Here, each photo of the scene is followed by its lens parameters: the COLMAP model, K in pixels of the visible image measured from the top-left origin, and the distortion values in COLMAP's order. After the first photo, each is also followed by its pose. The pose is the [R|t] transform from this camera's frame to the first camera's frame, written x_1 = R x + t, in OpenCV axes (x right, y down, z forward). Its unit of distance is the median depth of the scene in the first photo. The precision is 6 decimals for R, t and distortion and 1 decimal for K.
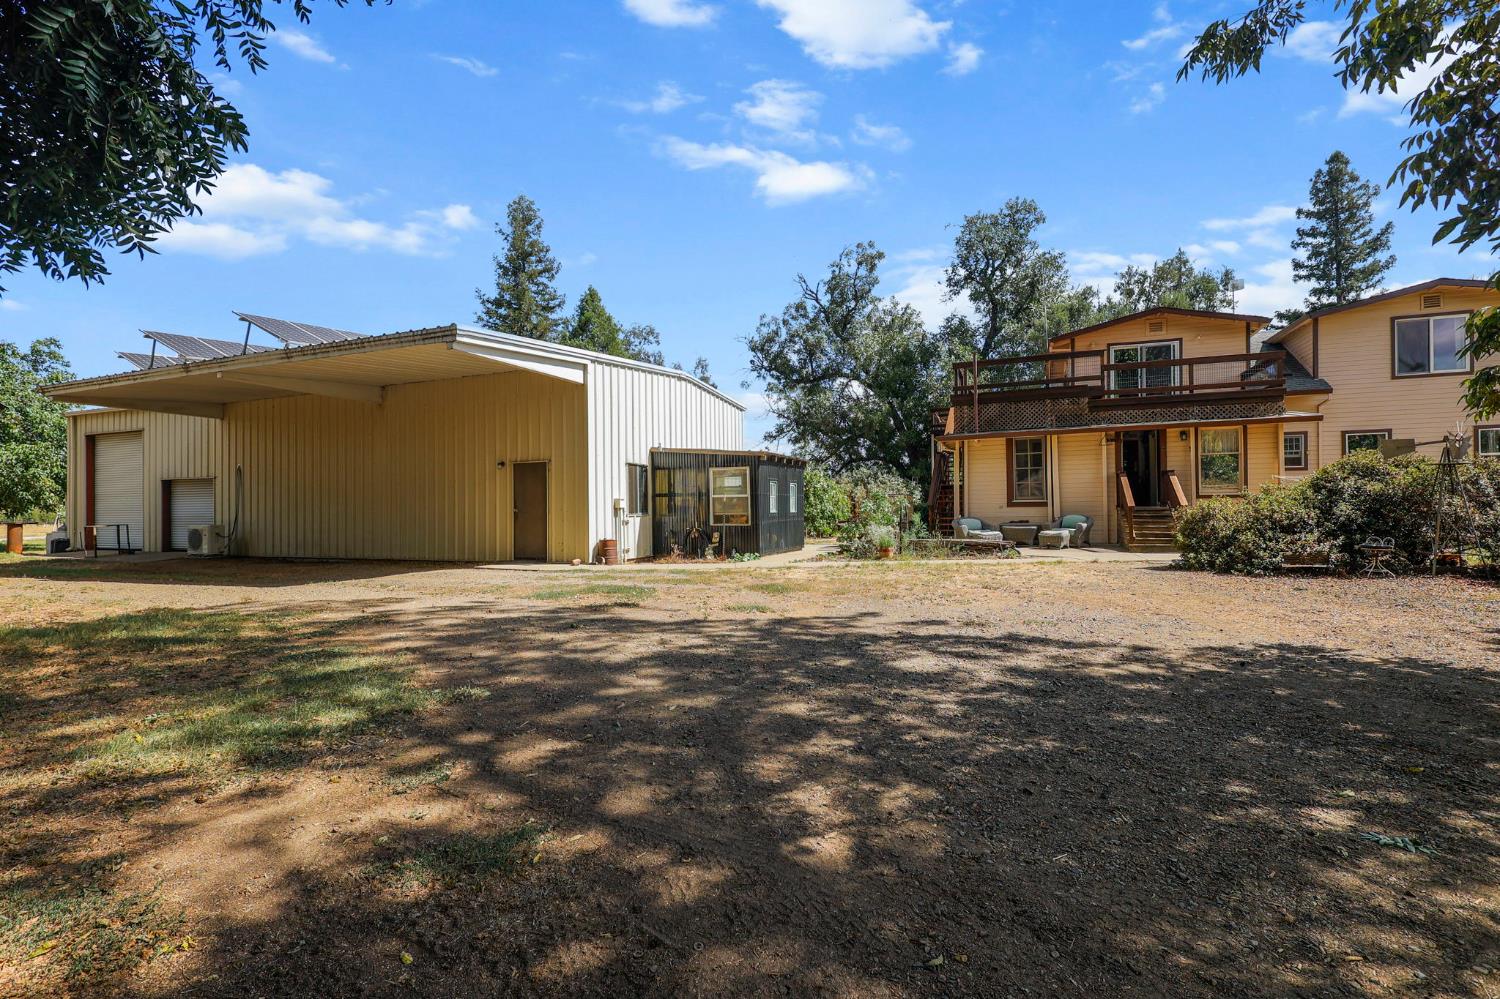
lens RADIAL K [[686.4, 0, 748.0], [0, 686.4, 499.2], [0, 0, 1]] dist [-0.001219, -0.000157]
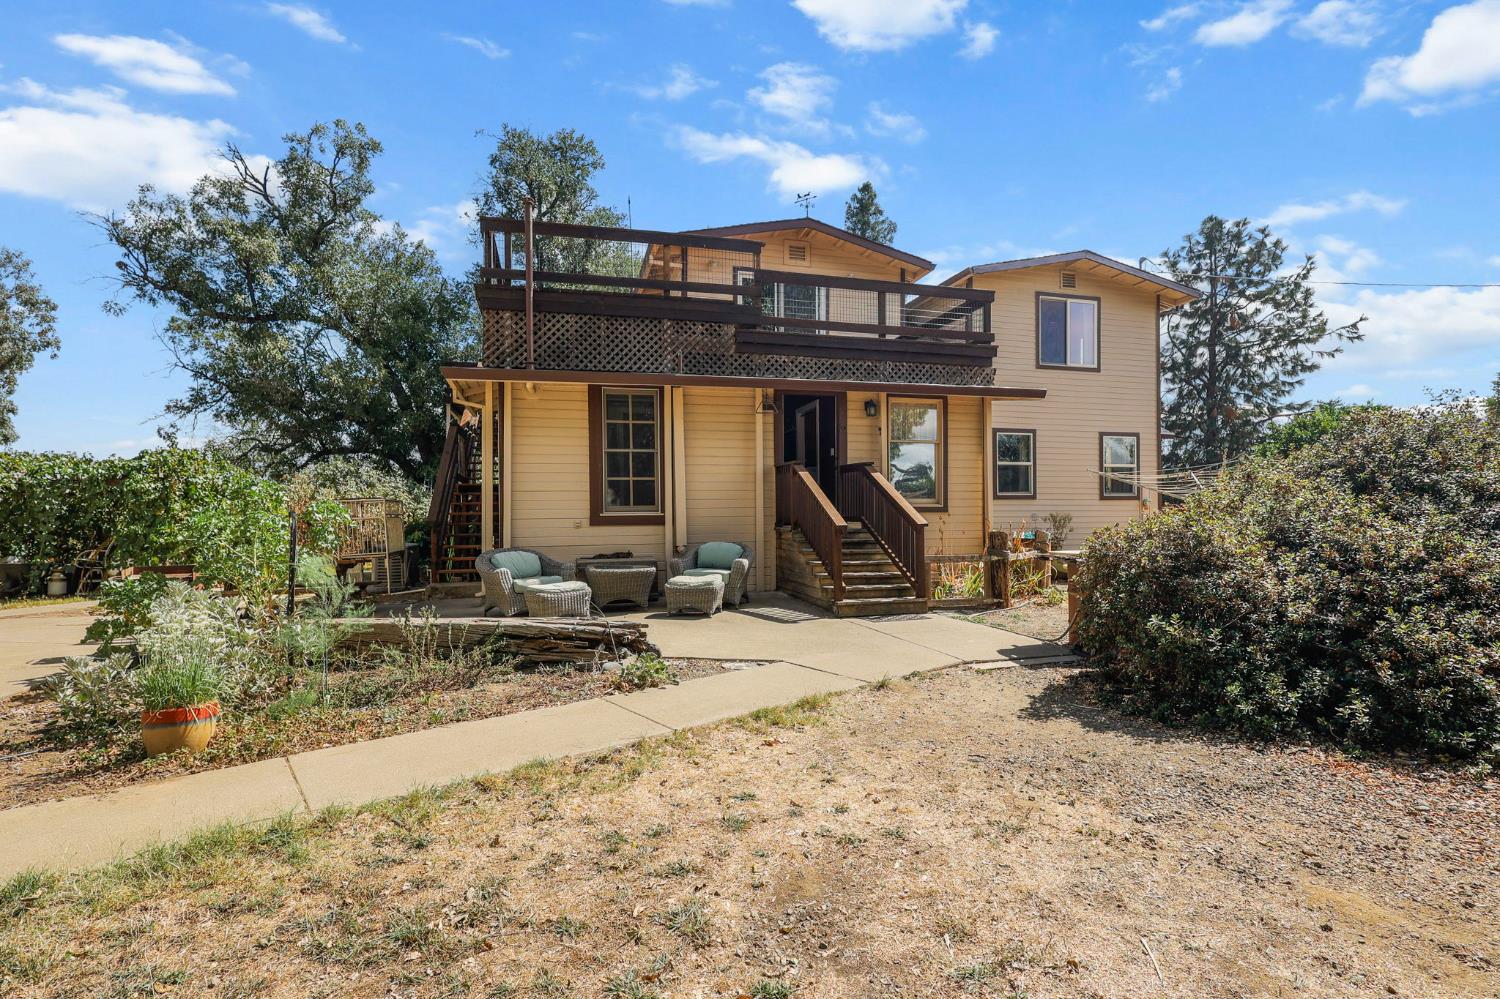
lens RADIAL K [[686.4, 0, 749.4], [0, 686.4, 515.1], [0, 0, 1]] dist [-0.001219, -0.000157]
pose [[0.791445, 0.007221, 0.611198, 0.168817], [-0.008981, 0.999960, -0.000185, 0.002791], [-0.611175, -0.005343, 0.791478, 0.548607]]
